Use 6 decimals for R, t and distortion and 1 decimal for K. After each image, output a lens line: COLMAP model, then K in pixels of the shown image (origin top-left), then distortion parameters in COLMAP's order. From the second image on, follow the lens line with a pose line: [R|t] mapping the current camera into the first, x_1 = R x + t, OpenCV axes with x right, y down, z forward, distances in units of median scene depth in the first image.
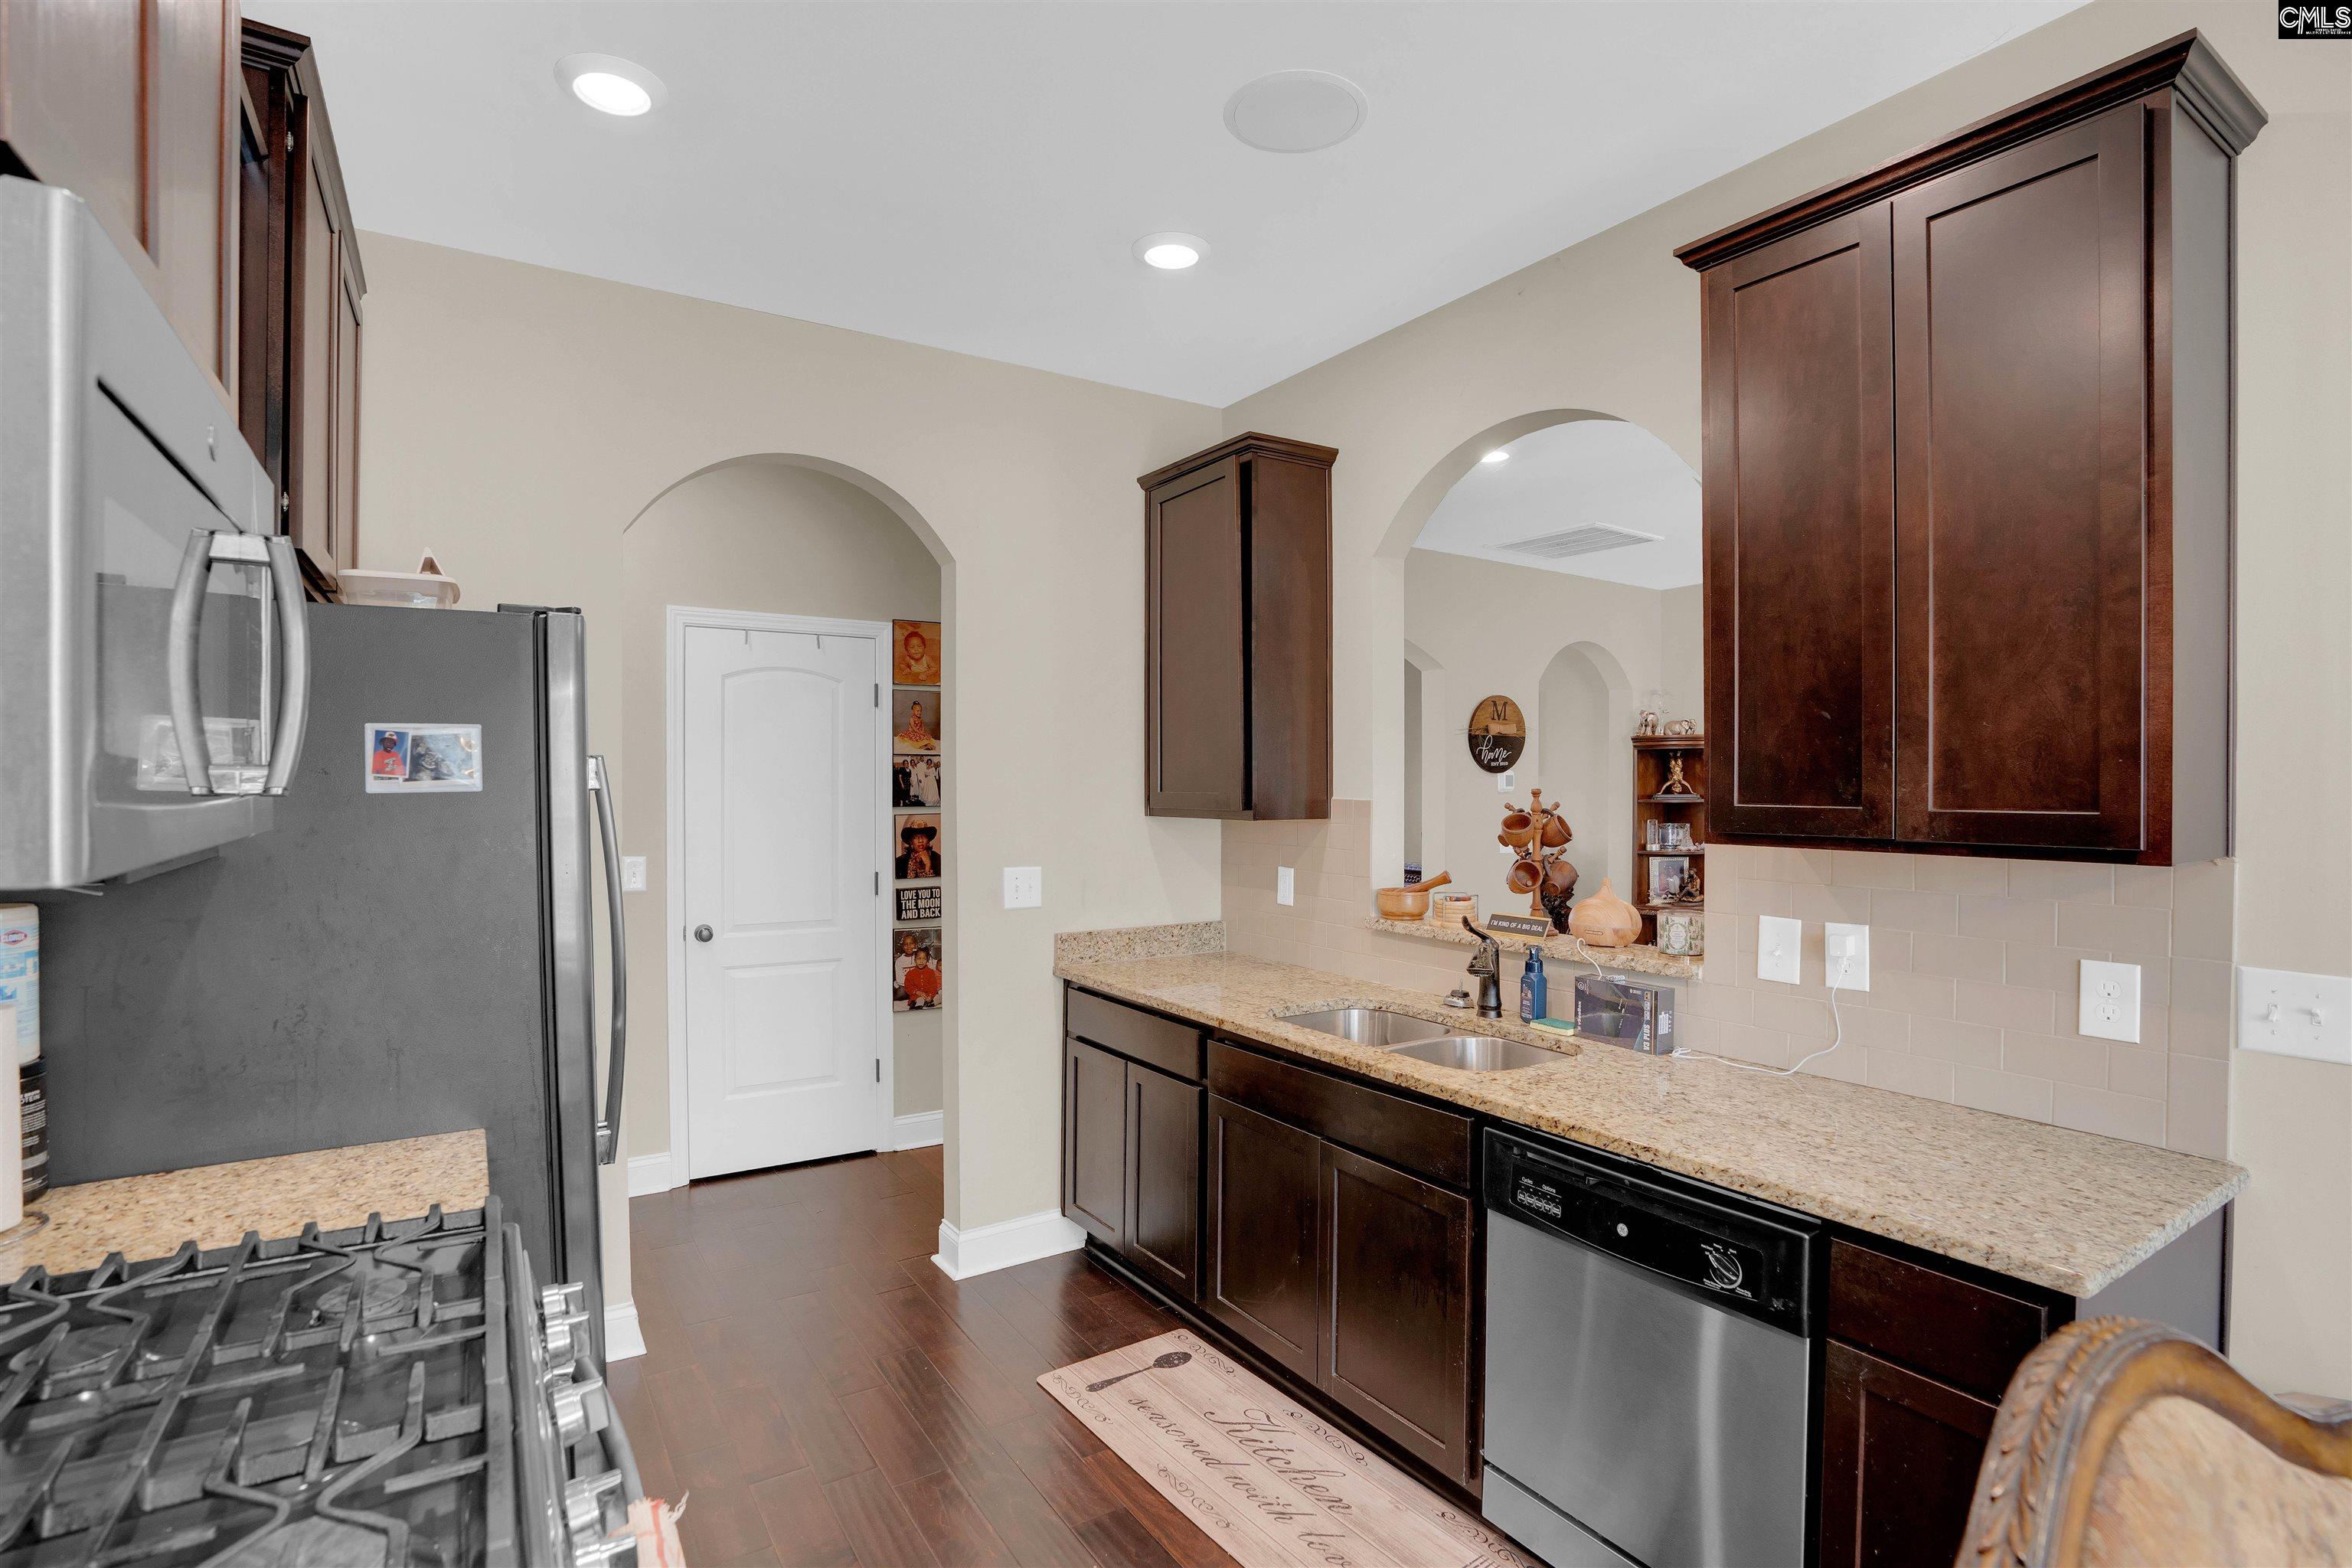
lens RADIAL K [[1128.6, 0, 1176.0], [0, 1128.6, 784.0], [0, 0, 1]] dist [-0.065238, 0.027522]
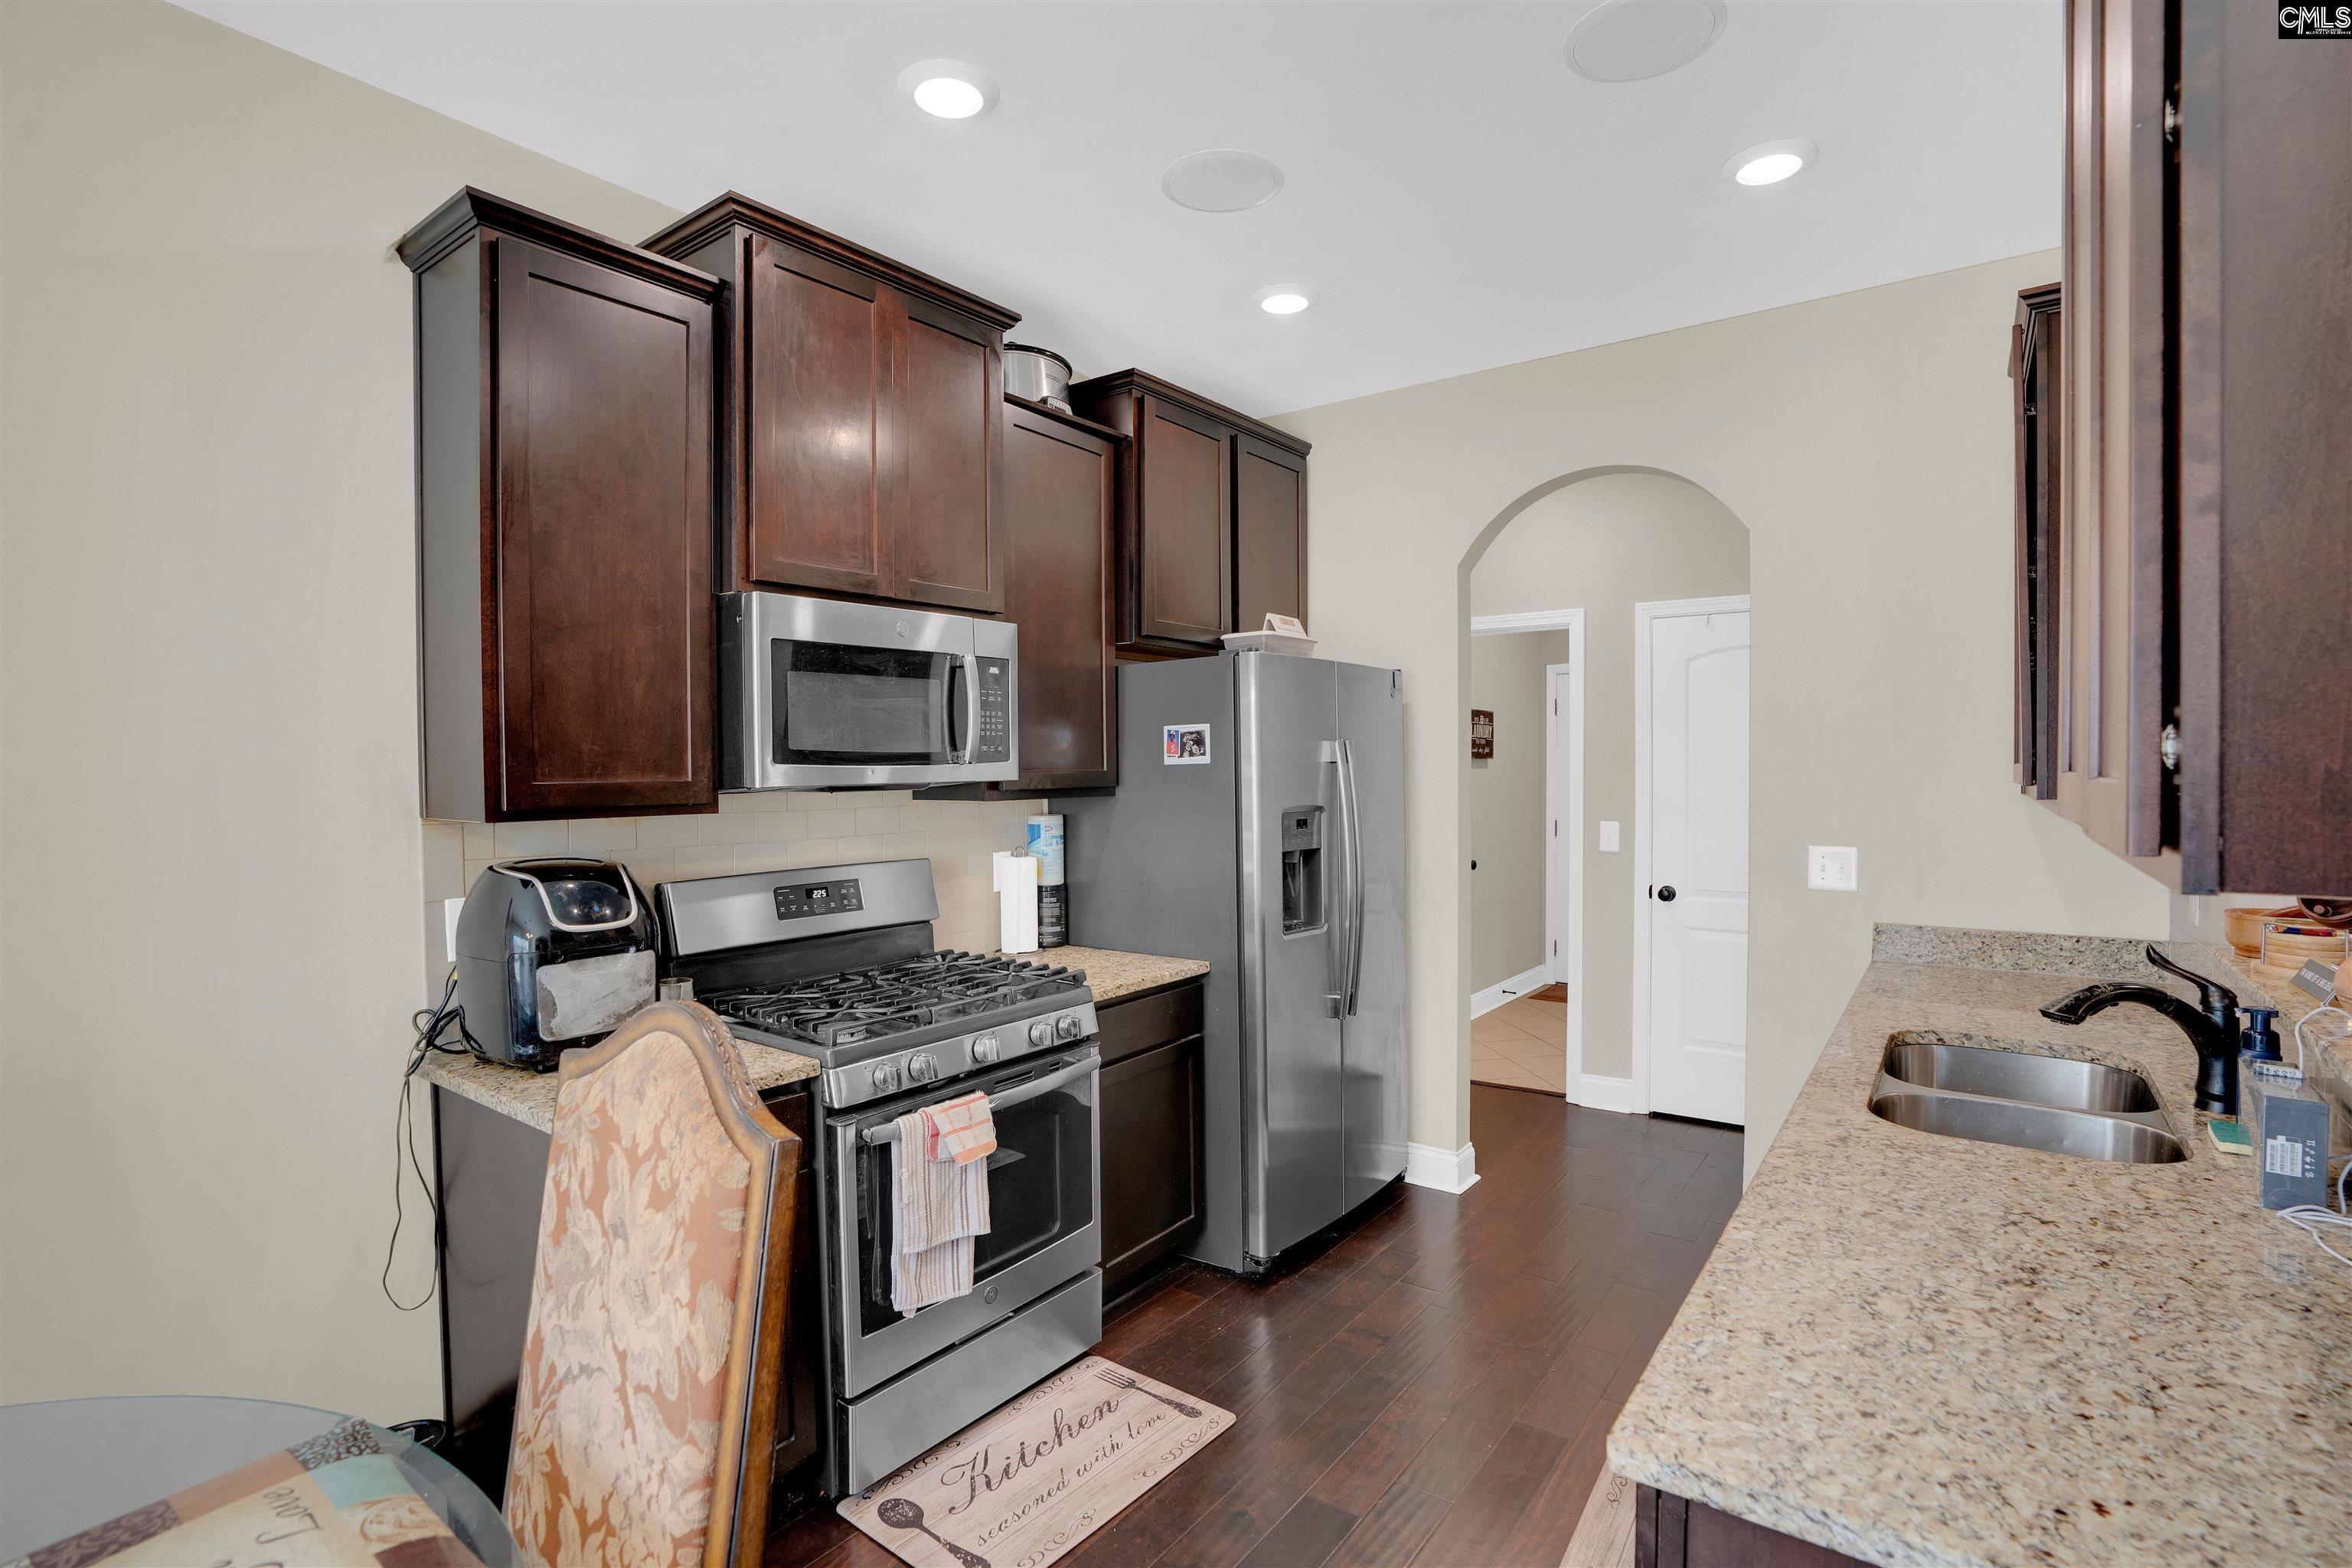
lens RADIAL K [[1128.6, 0, 1176.0], [0, 1128.6, 784.0], [0, 0, 1]] dist [-0.065238, 0.027522]
pose [[0.340693, 0.010349, -0.940118, 0.758541], [0.006183, 0.999893, 0.013248, 0.011901], [0.940154, -0.010327, 0.340593, 0.271743]]
